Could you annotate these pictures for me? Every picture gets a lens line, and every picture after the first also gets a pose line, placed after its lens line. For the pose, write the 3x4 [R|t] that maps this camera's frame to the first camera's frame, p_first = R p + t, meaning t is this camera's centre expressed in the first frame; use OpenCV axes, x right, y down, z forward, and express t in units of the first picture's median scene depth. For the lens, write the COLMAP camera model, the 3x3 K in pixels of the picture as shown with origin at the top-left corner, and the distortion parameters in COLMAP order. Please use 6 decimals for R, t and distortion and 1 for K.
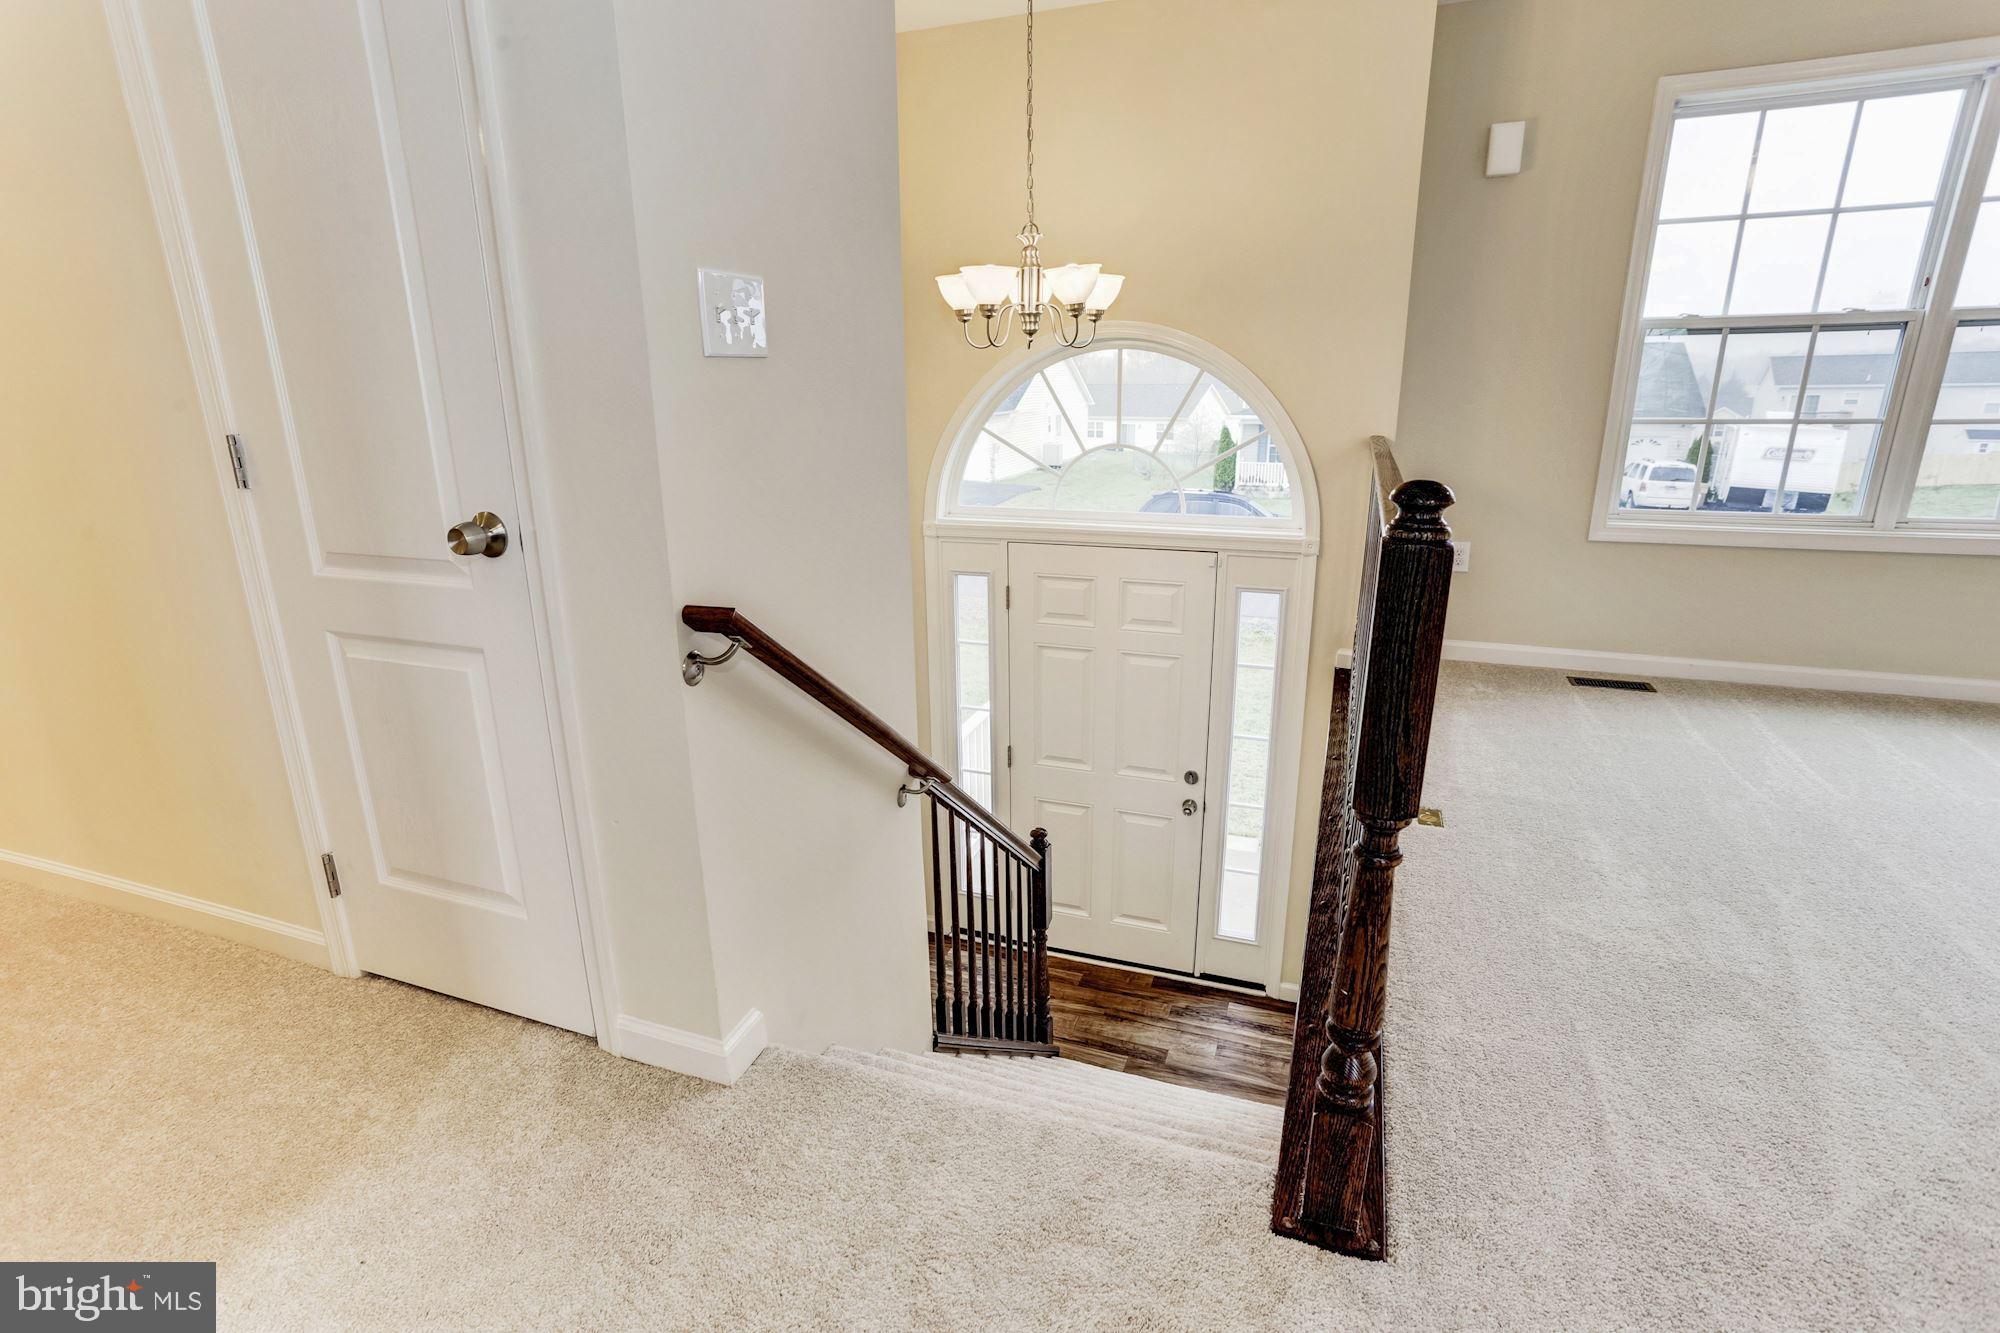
lens RADIAL K [[1011.8, 0, 999.0], [0, 1011.8, 647.4], [0, 0, 1]] dist [-0.041387, 0.018069]
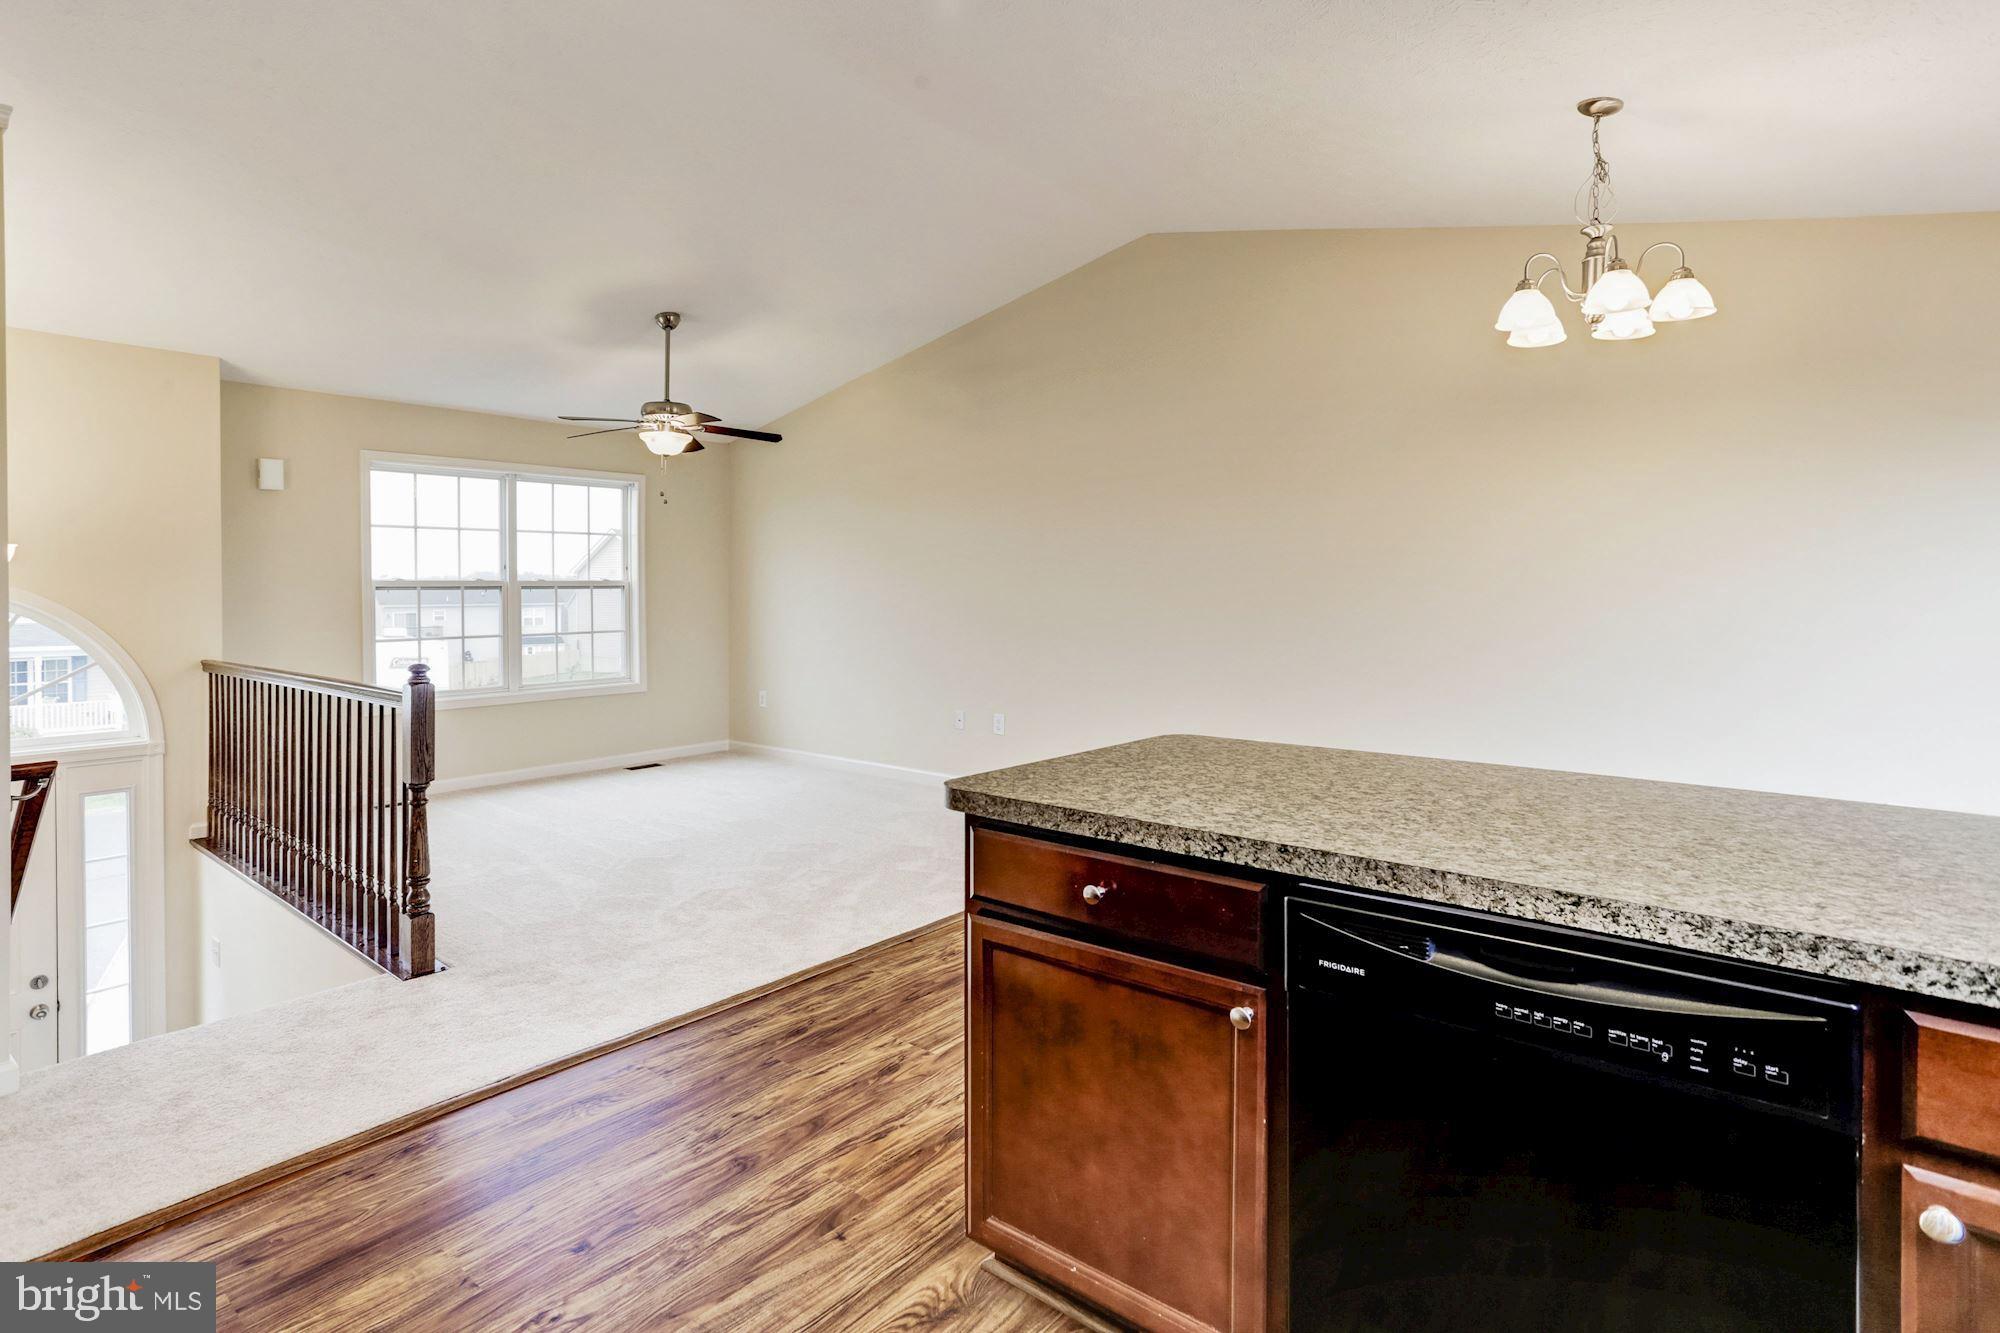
lens RADIAL K [[1011.8, 0, 948.8], [0, 1011.8, 595.7], [0, 0, 1]] dist [-0.041387, 0.018069]
pose [[0.383260, 0.003135, 0.923635, -0.569258], [0.243563, 0.964257, -0.104338, 0.110224], [-0.890948, 0.264952, 0.368798, -0.507290]]
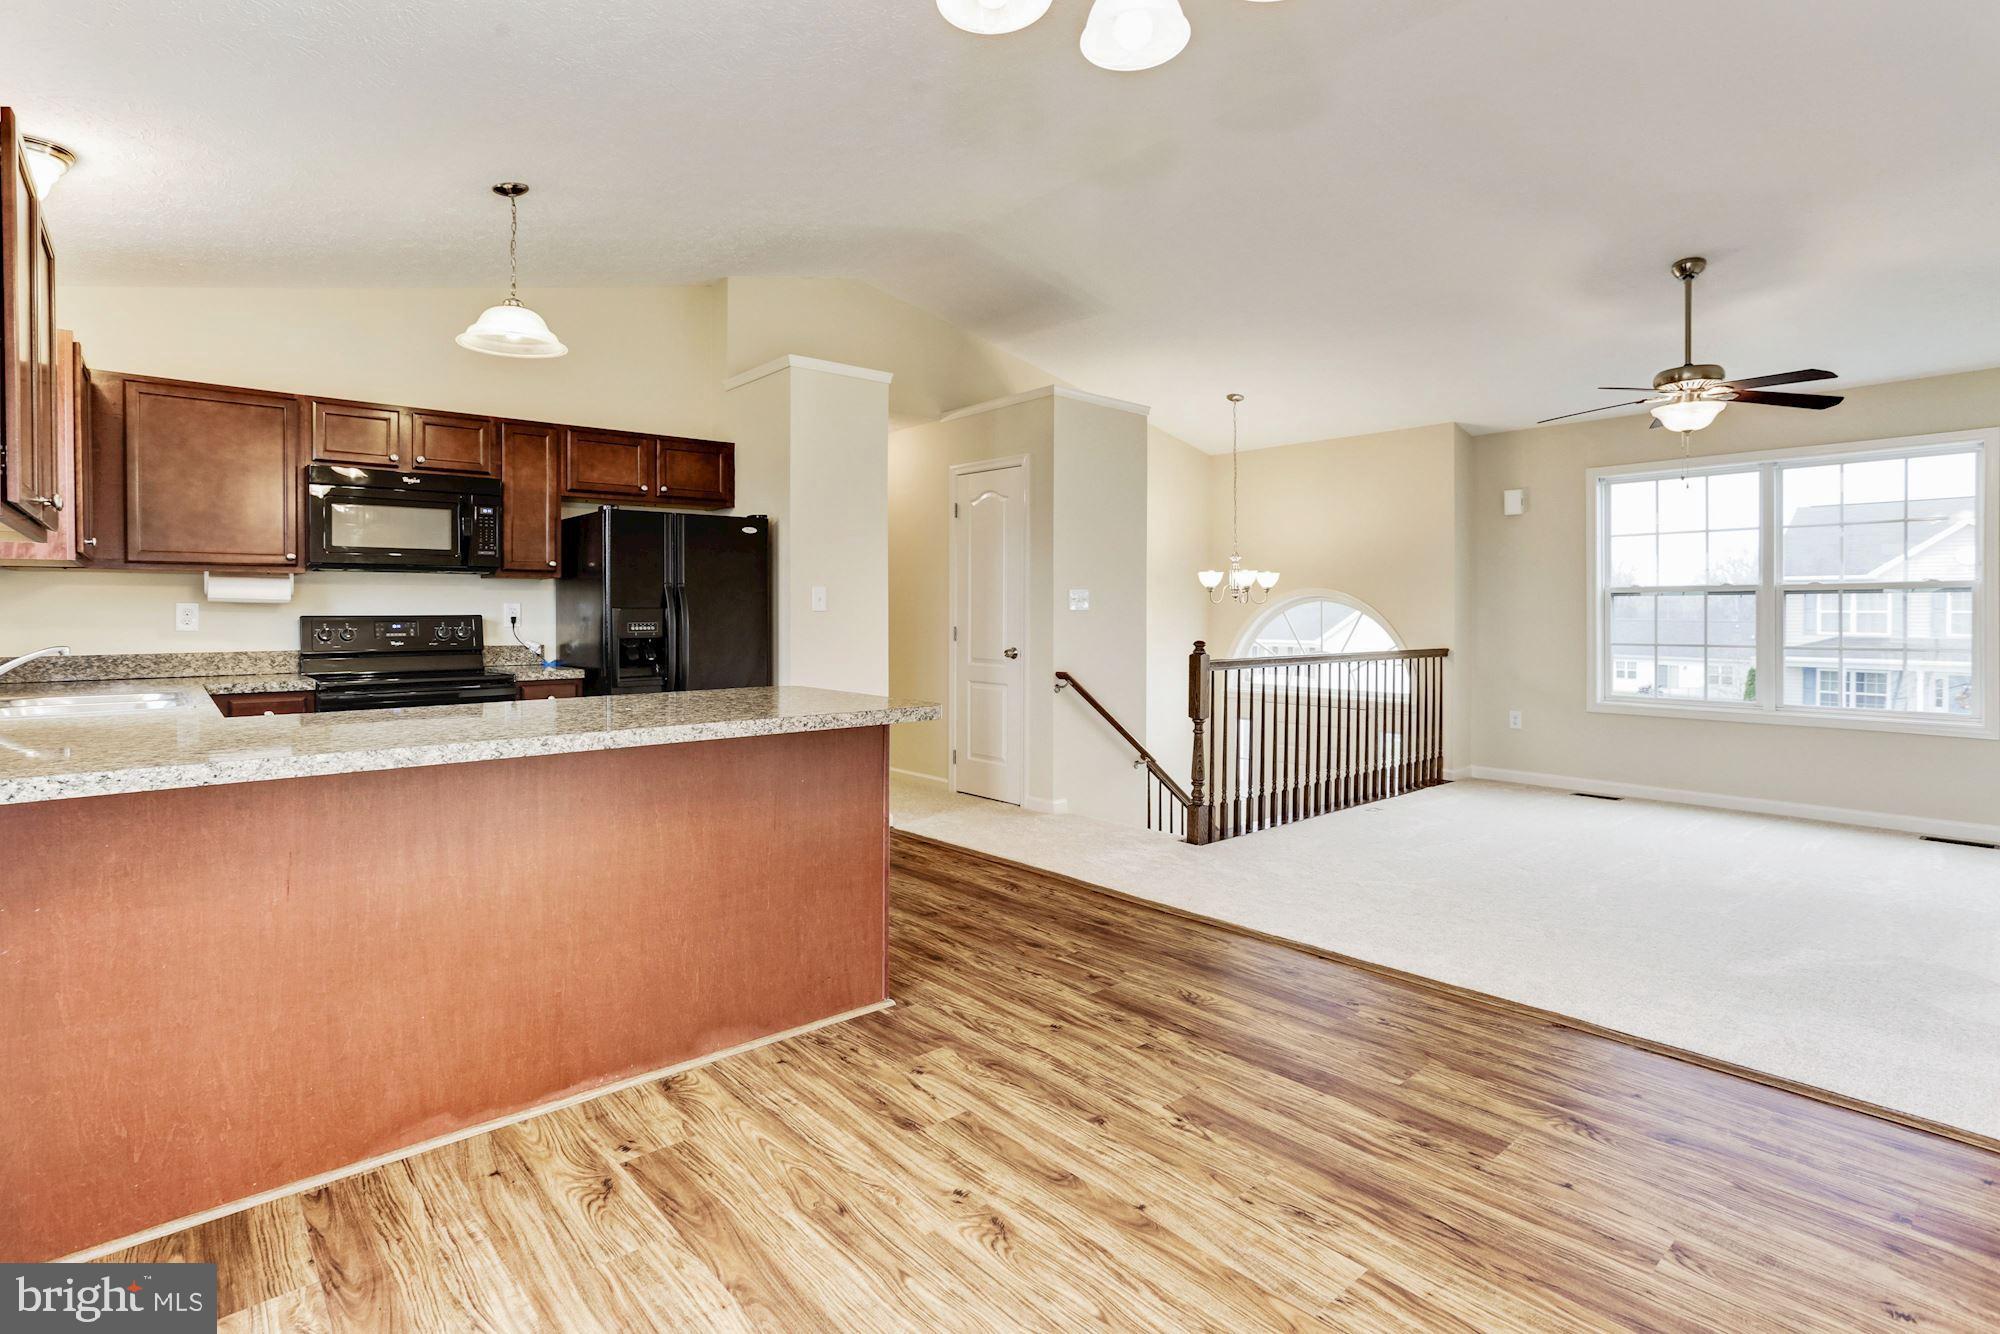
lens RADIAL K [[1011.8, 0, 1008.8], [0, 1011.8, 620.6], [0, 0, 1]] dist [-0.041387, 0.018069]
pose [[0.864904, 0.015991, -0.501682, 0.661647], [-0.142144, 0.966380, -0.214254, 0.280119], [0.481389, 0.256621, 0.838099, -1.070331]]
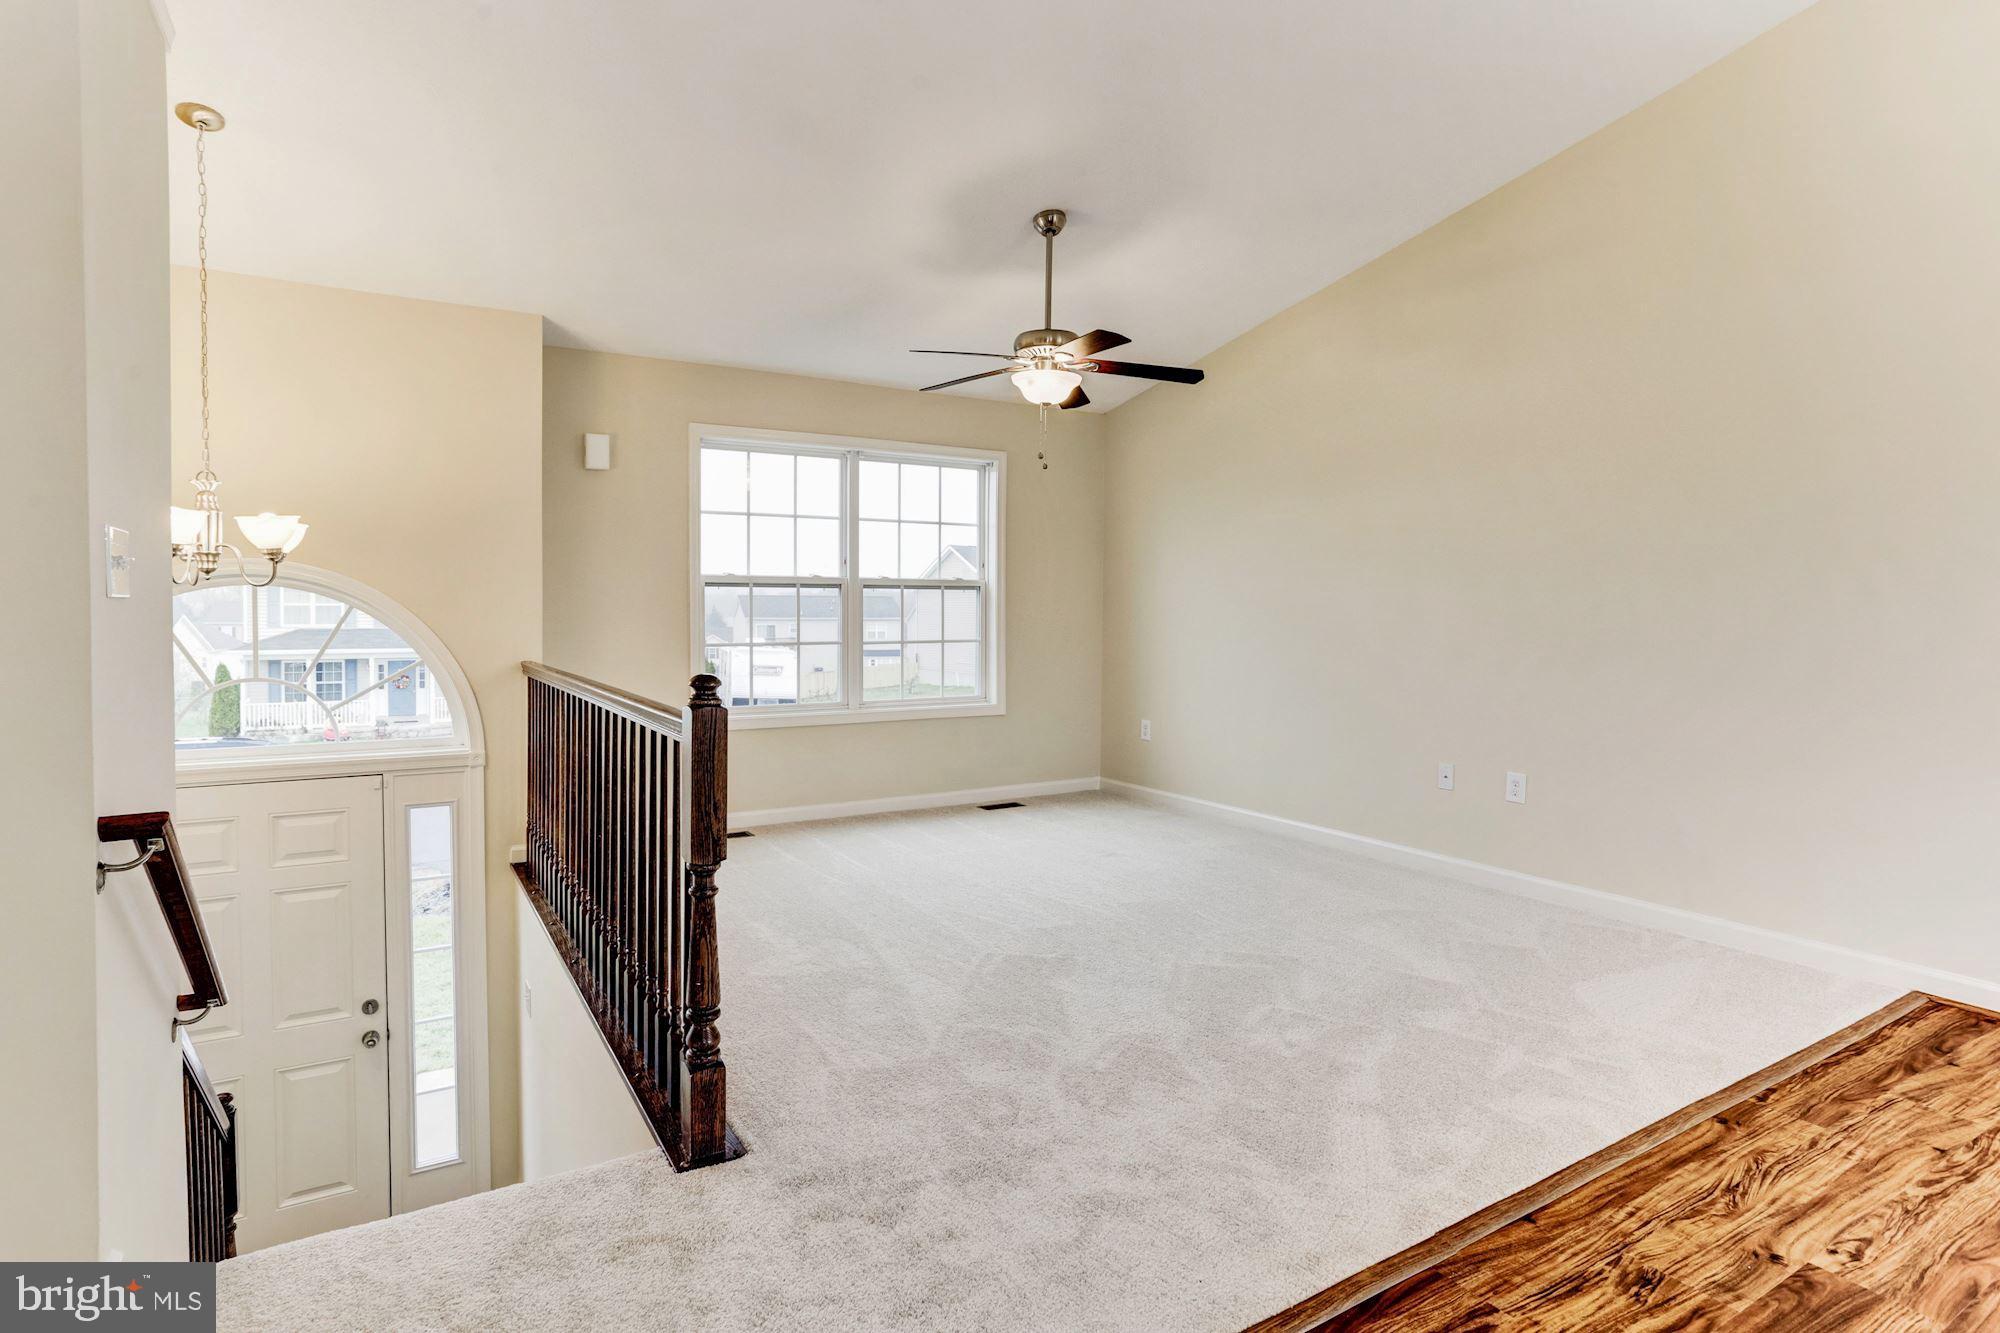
lens RADIAL K [[1011.8, 0, 939.0], [0, 1011.8, 618.4], [0, 0, 1]] dist [-0.041387, 0.018069]
pose [[0.661786, 0.006796, 0.749662, -0.230016], [0.185620, 0.967339, -0.172631, 0.045806], [-0.726350, 0.253397, 0.638909, -0.172110]]
